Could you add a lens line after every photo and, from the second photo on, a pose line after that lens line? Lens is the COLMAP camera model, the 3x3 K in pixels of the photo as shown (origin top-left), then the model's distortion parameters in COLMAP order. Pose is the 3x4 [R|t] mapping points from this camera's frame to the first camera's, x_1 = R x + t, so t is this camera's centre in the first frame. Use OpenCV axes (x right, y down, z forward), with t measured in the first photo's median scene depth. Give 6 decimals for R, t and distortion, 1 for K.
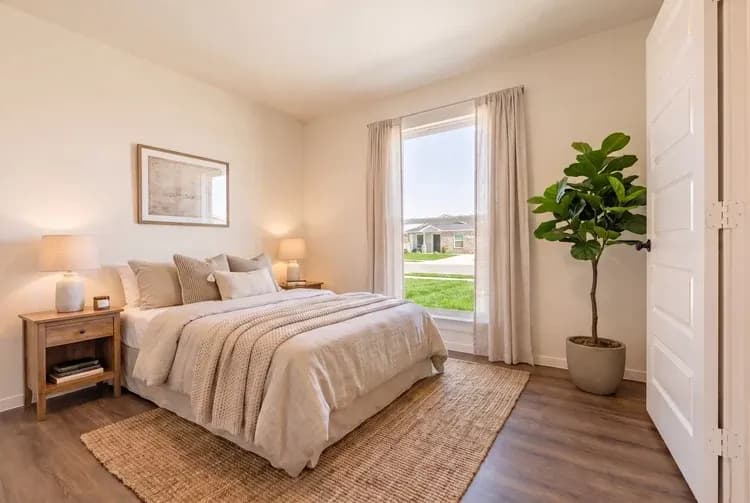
lens RADIAL K [[345.3, 0, 378.7], [0, 345.3, 246.3], [0, 0, 1]] dist [-0.009366, -0.000412]
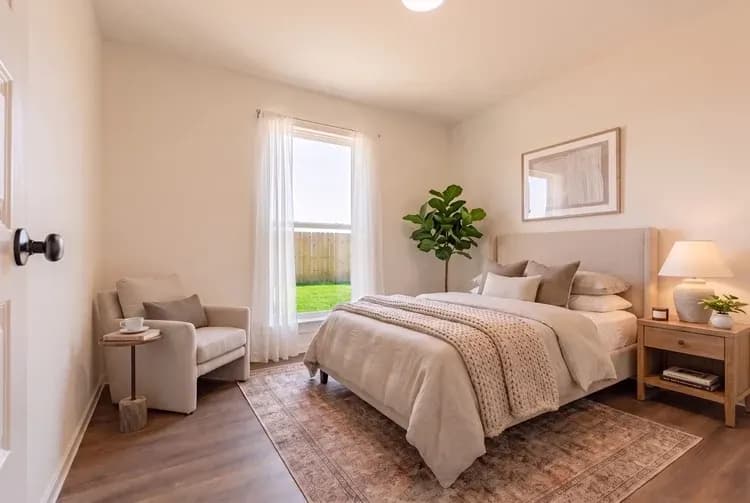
lens RADIAL K [[345.3, 0, 378.7], [0, 345.3, 246.3], [0, 0, 1]] dist [-0.009366, -0.000412]
pose [[0.427862, 0.026291, 0.903462, -0.950466], [0.003884, 0.999514, -0.030925, 0.024731], [-0.903836, 0.016740, 0.427552, 0.575163]]
